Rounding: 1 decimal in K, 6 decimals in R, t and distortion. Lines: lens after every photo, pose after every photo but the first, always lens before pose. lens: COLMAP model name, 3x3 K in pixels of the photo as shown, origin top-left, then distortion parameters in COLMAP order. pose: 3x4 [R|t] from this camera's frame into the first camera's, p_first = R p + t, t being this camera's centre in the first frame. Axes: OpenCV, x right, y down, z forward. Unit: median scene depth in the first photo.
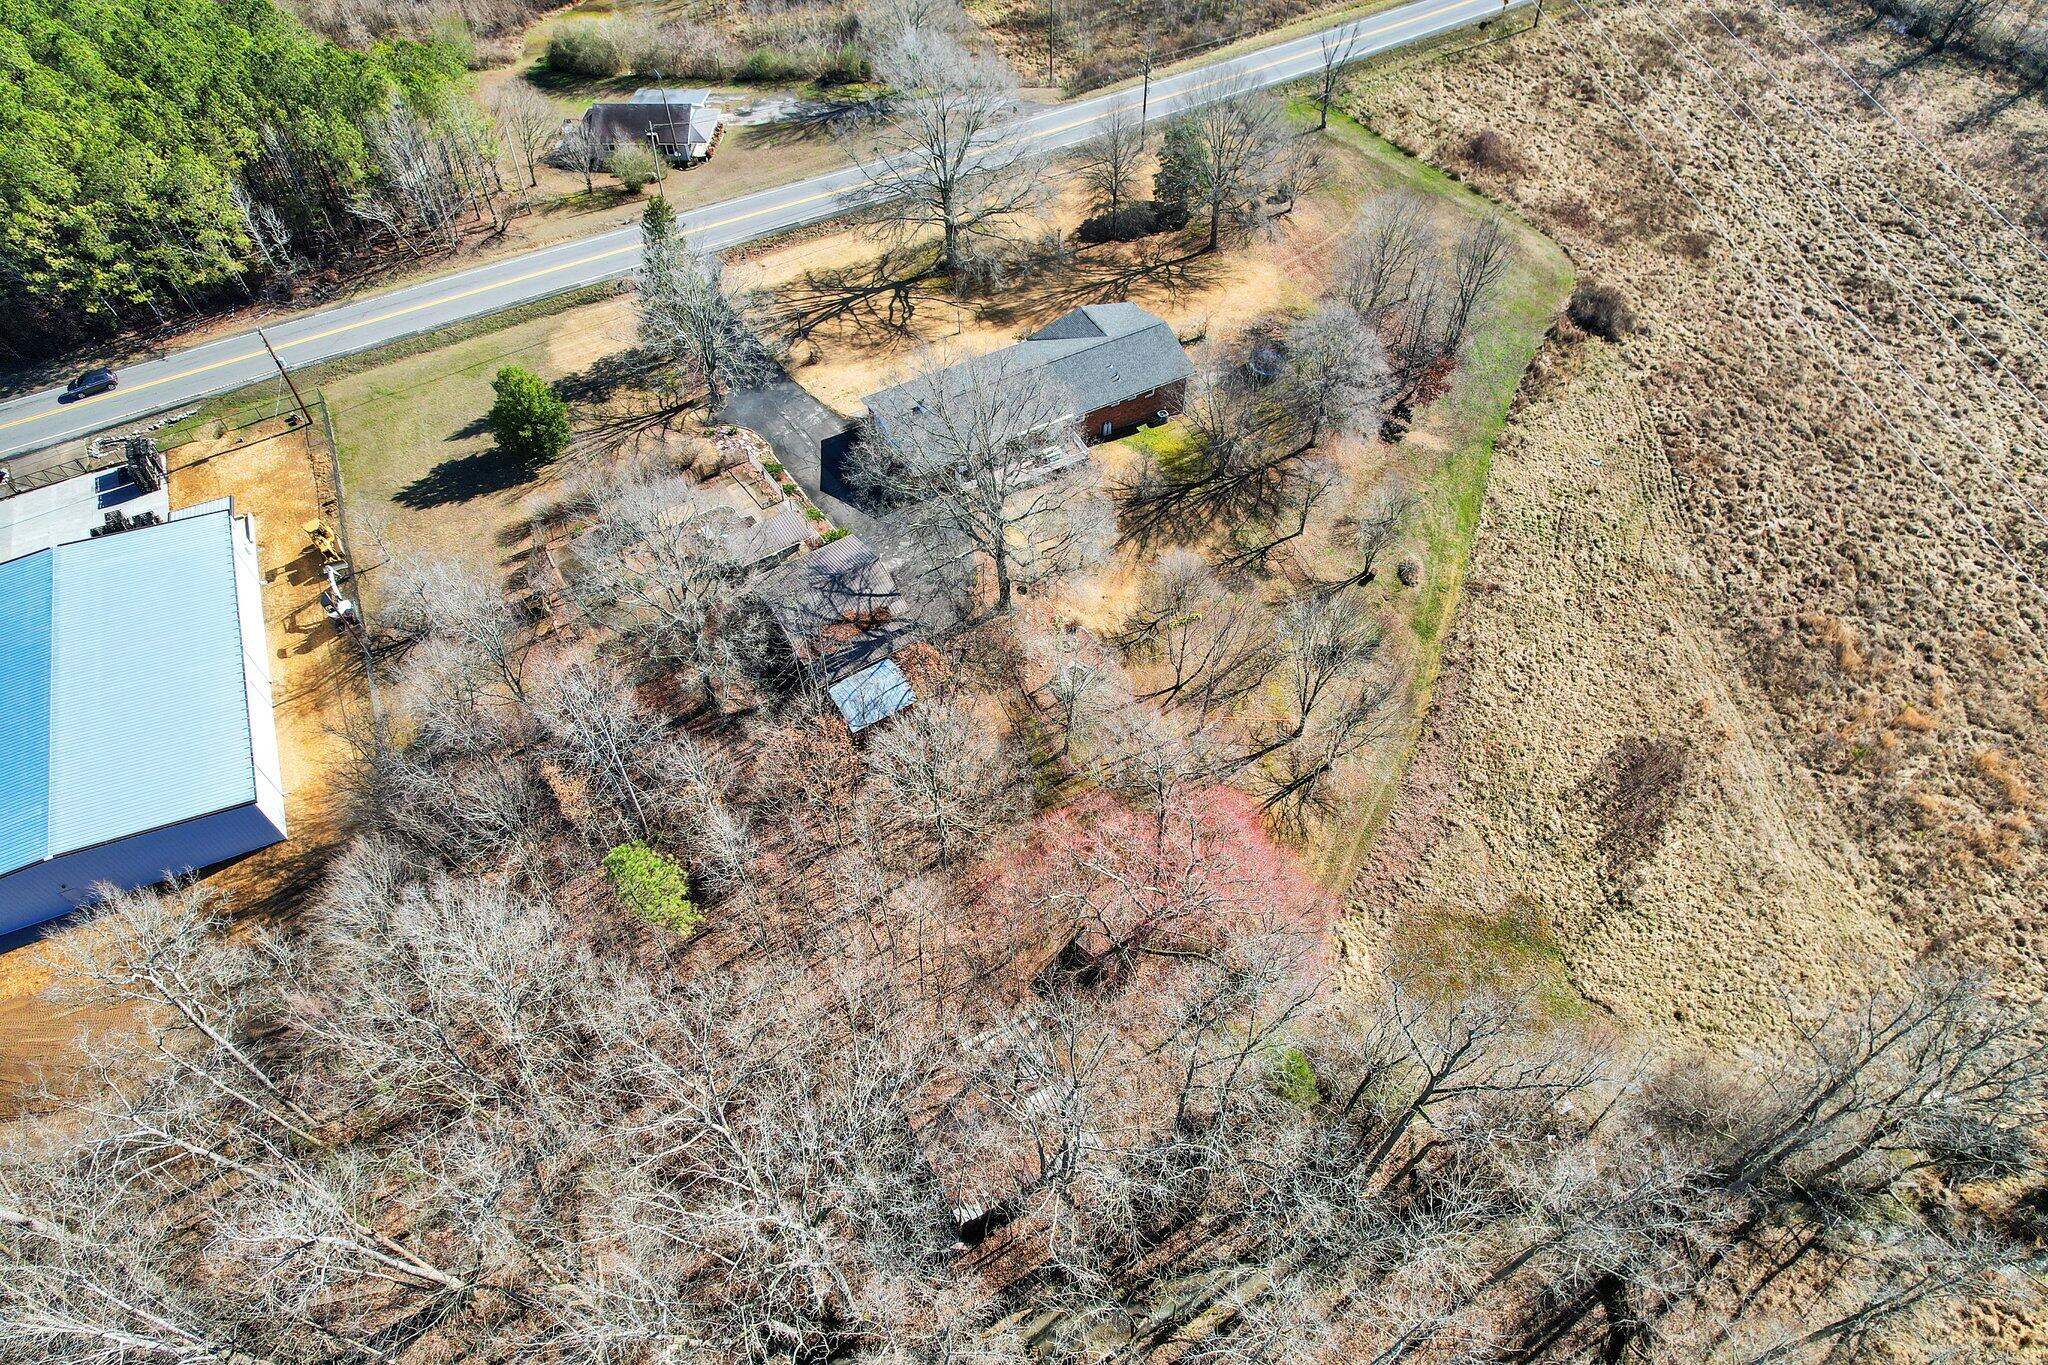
lens RADIAL K [[1324.6, 0, 1039.7], [0, 1324.6, 680.8], [0, 0, 1]] dist [-0.084920, 0.083829]
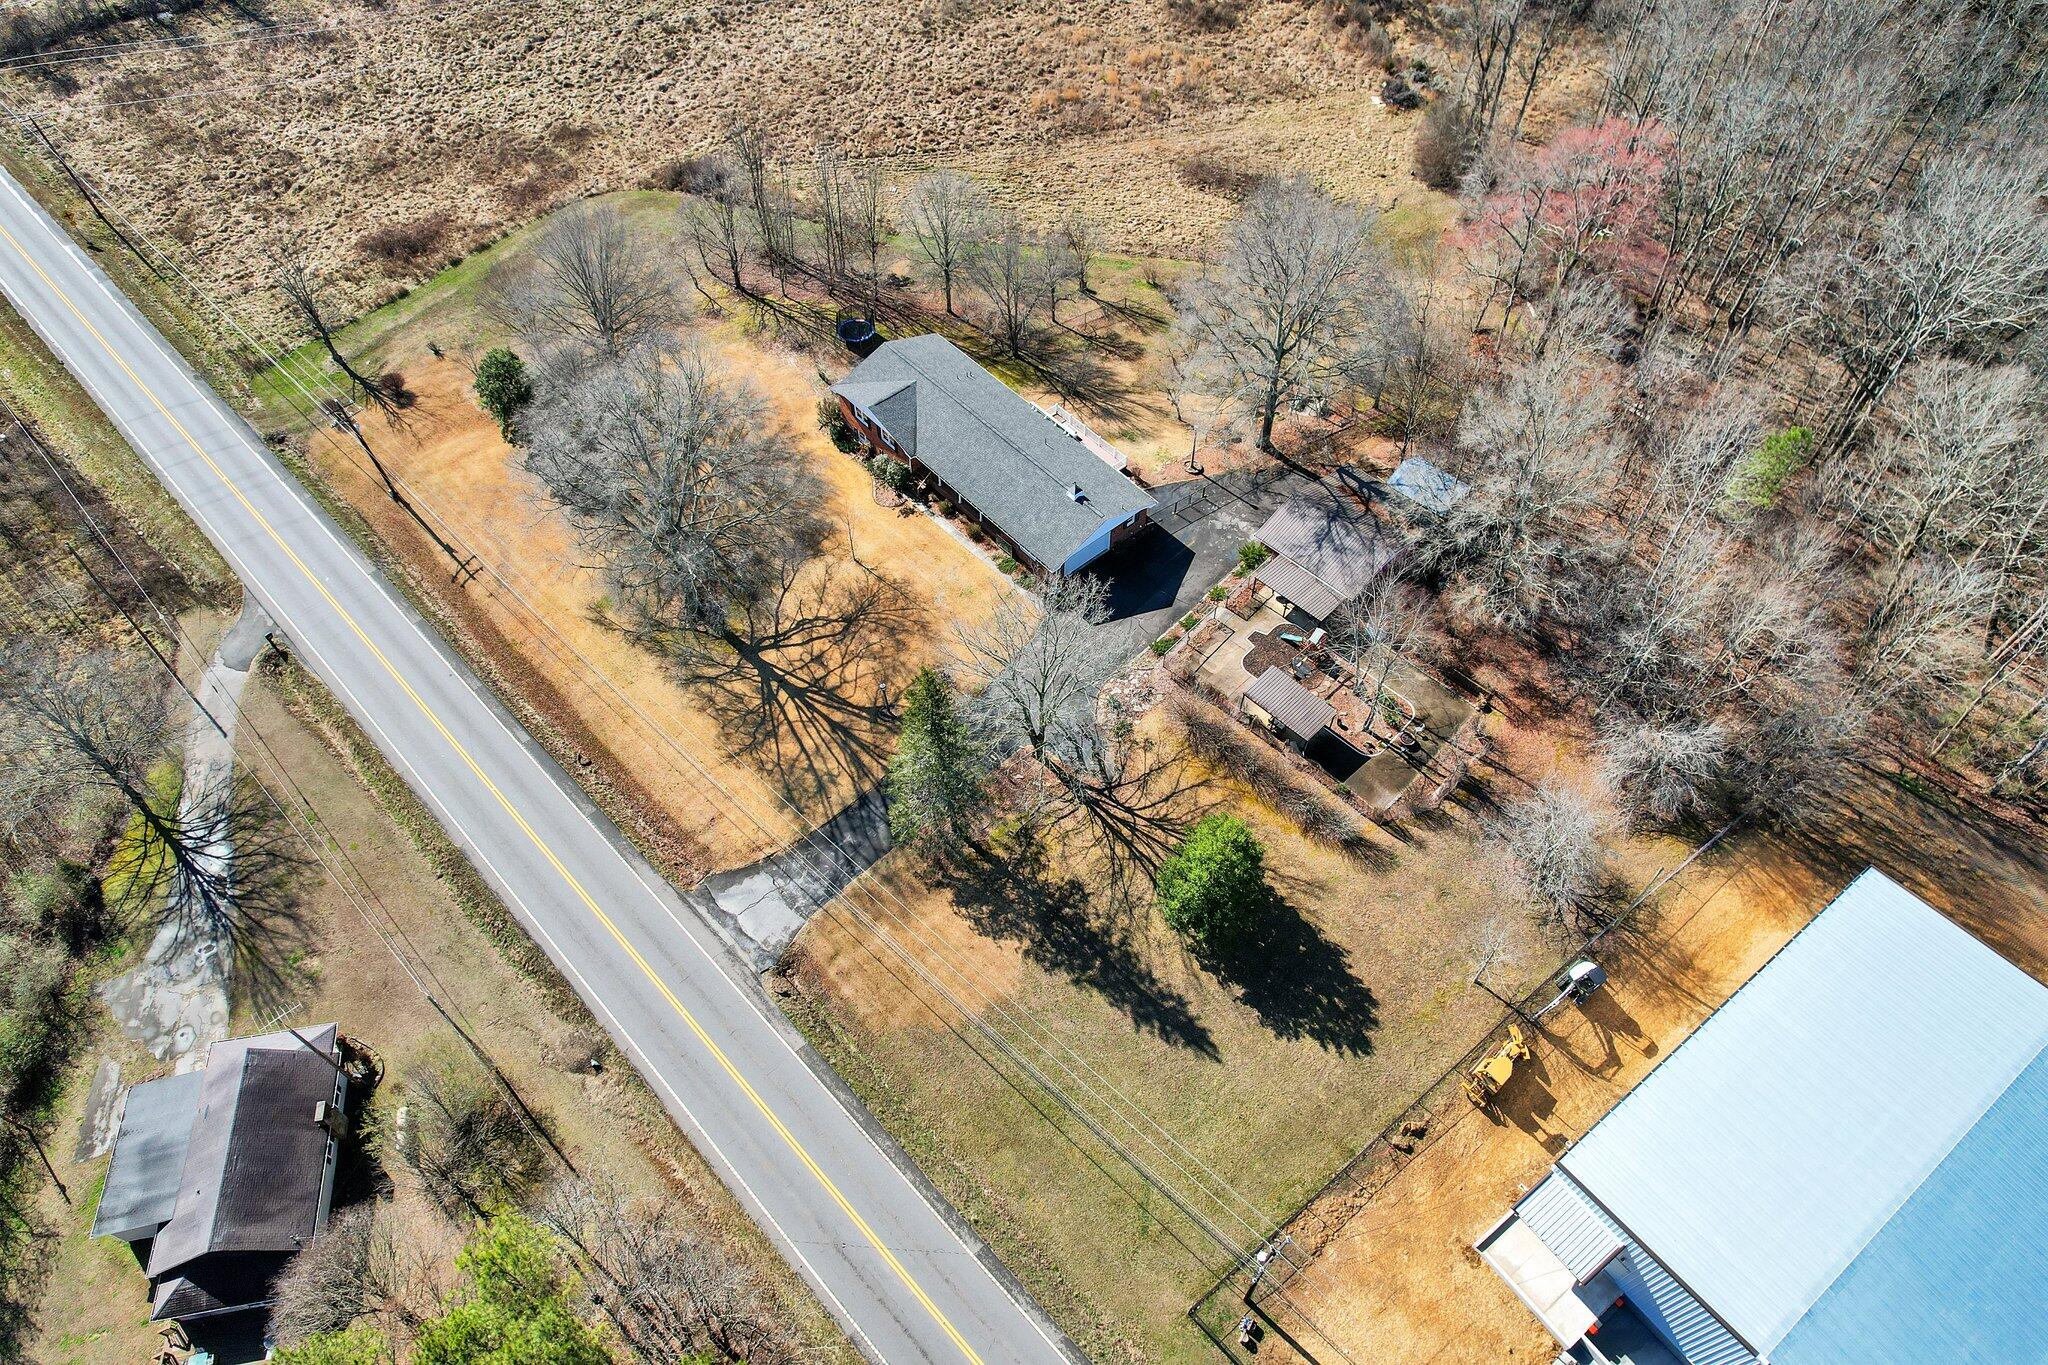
lens RADIAL K [[1292.7, 0, 1030.9], [0, 1292.7, 704.8], [0, 0, 1]] dist [-0.073385, 0.069998]
pose [[-0.217458, -0.782136, 0.583931, -0.644277], [0.775003, 0.225325, 0.590422, -0.654061], [-0.593365, 0.580941, 0.557159, 0.560656]]
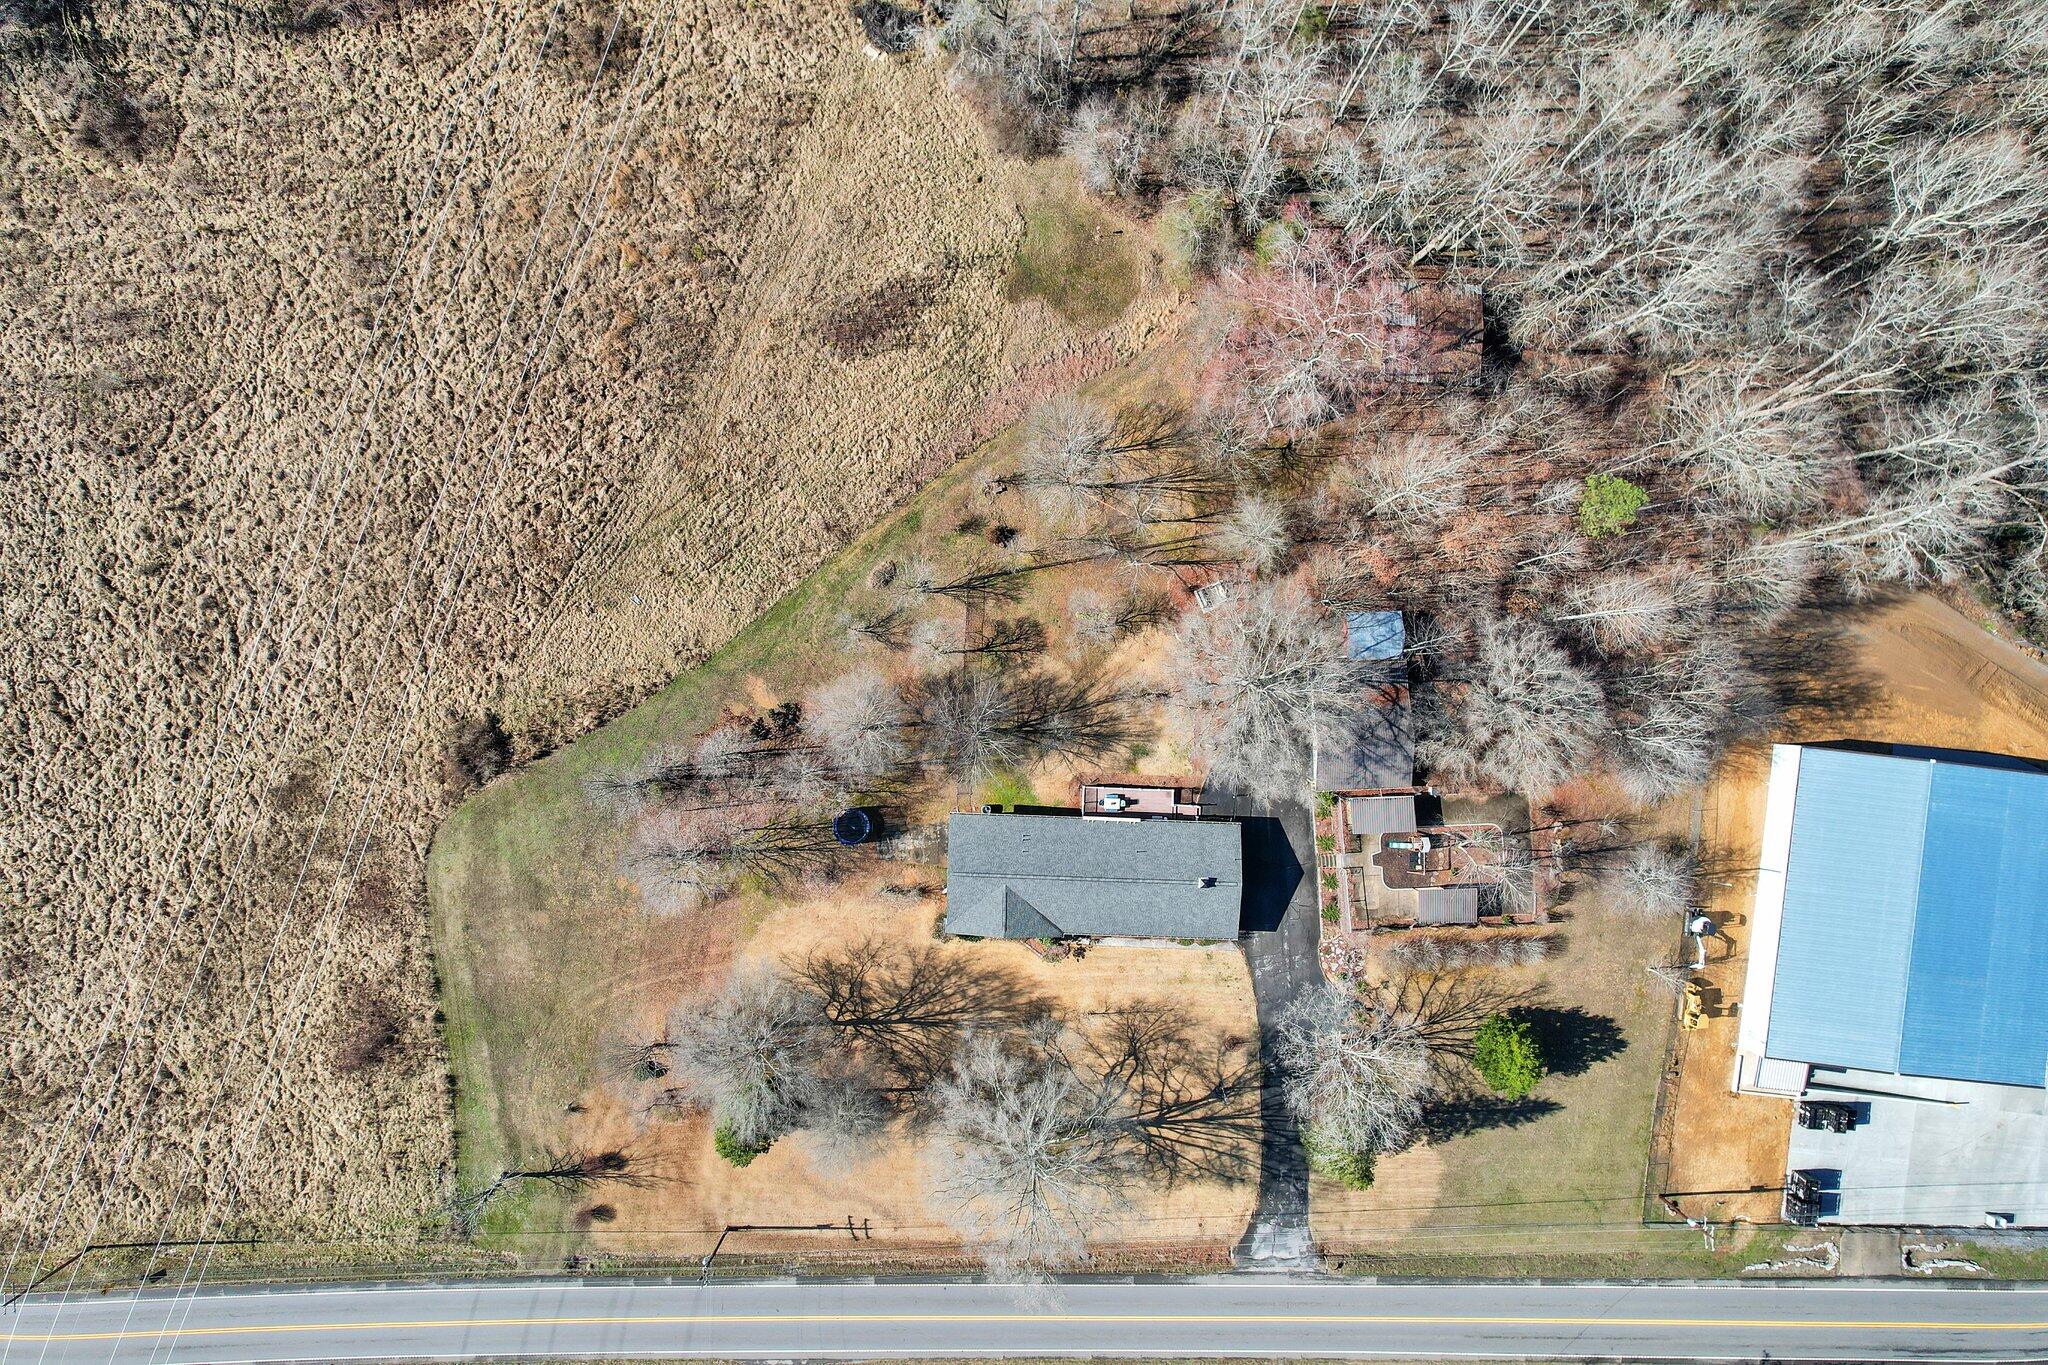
lens RADIAL K [[1292.7, 0, 1030.9], [0, 1292.7, 704.8], [0, 0, 1]] dist [-0.073385, 0.069998]
pose [[-0.860577, -0.509118, -0.014337, 0.117800], [0.396292, -0.687017, 0.609065, -0.750843], [-0.319936, 0.518466, 0.792991, 0.103601]]
